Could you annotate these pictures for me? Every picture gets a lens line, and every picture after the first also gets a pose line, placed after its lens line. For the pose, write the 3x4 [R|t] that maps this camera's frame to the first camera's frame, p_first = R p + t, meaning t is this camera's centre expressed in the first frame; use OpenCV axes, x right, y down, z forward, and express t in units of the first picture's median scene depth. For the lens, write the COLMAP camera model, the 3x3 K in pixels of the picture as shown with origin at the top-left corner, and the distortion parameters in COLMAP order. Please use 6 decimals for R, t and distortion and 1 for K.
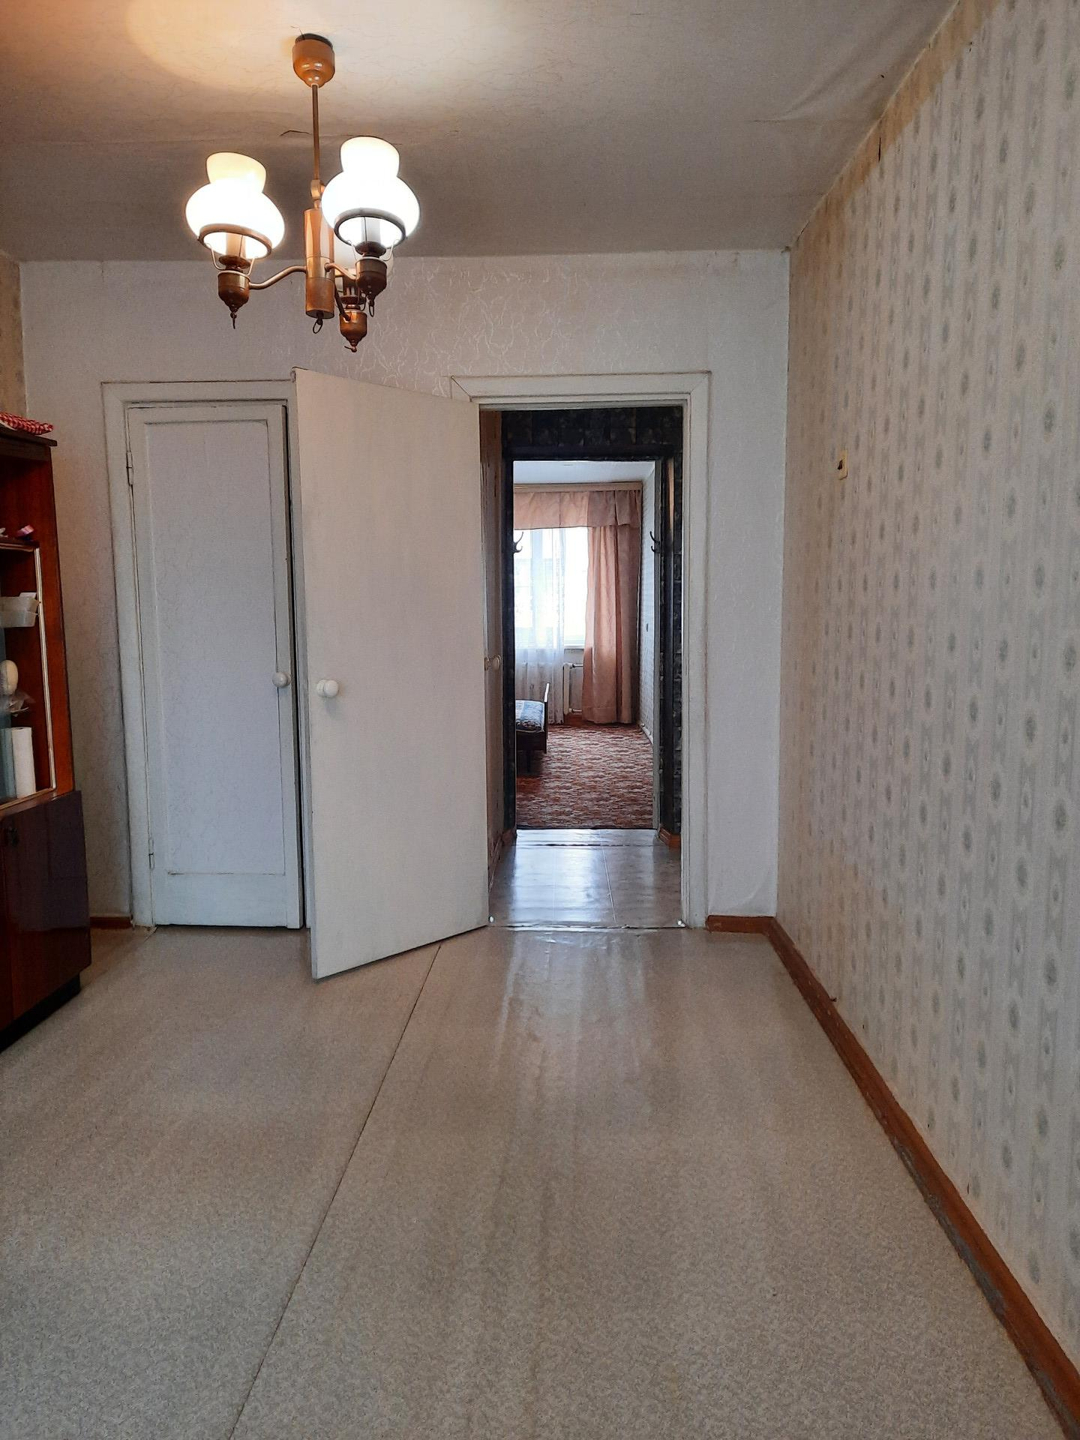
lens RADIAL K [[1045.8, 0, 544.5], [0, 1045.8, 709.1], [0, 0, 1]] dist [0.082052, -0.081053]
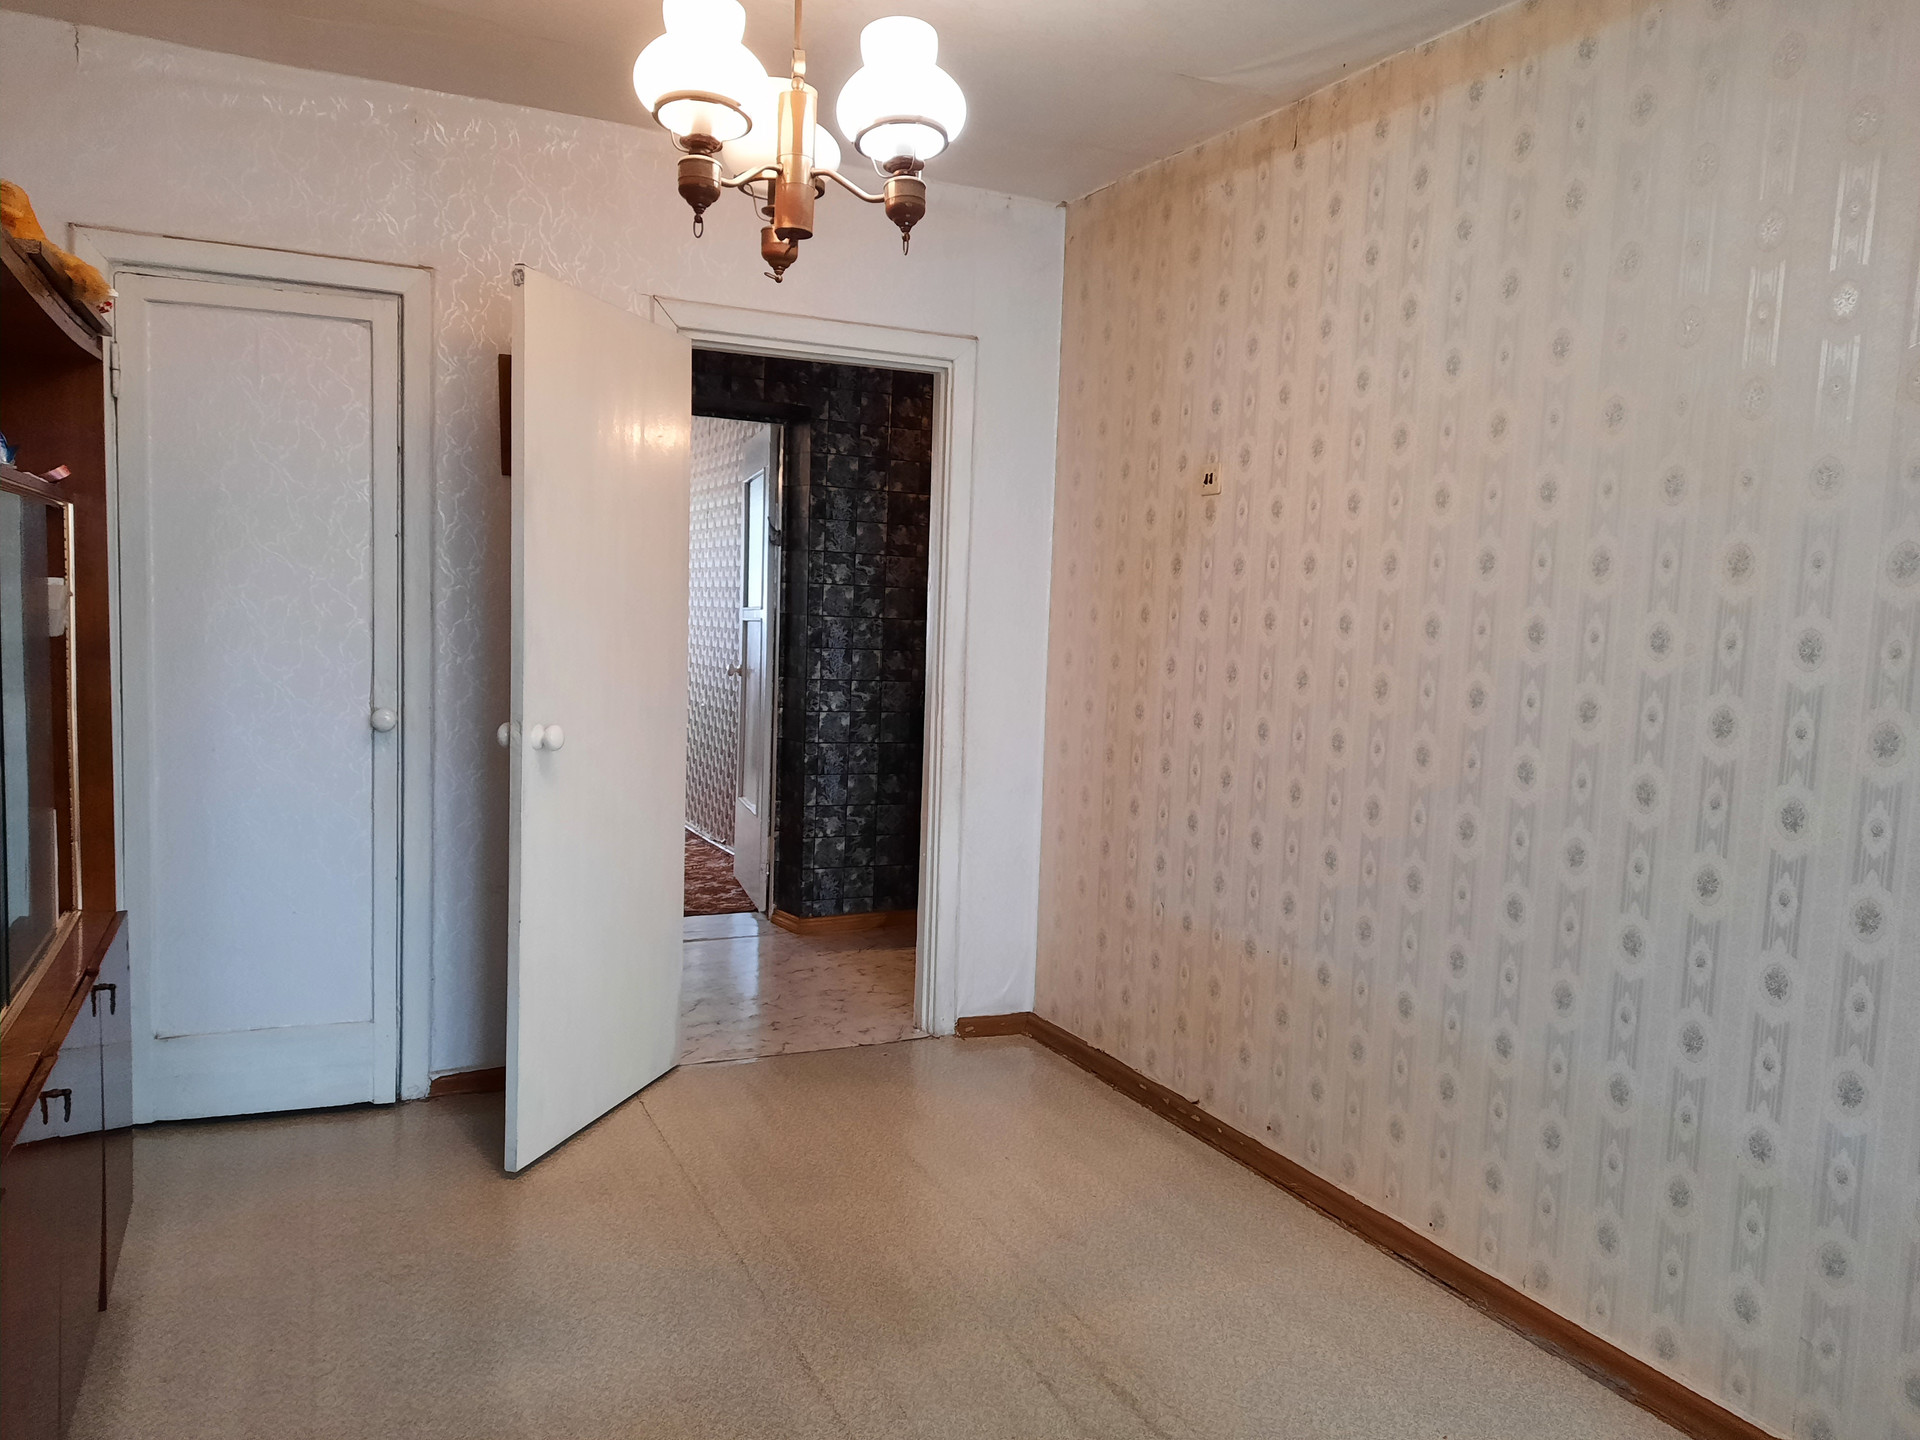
lens RADIAL K [[1394.4, 0, 971.5], [0, 1394.4, 710.2], [0, 0, 1]] dist [0.082052, -0.081053]
pose [[0.887230, 0.004902, 0.461301, -0.342770], [0.003016, 0.999861, -0.016425, -0.019341], [-0.461317, 0.015964, 0.887092, 0.061301]]
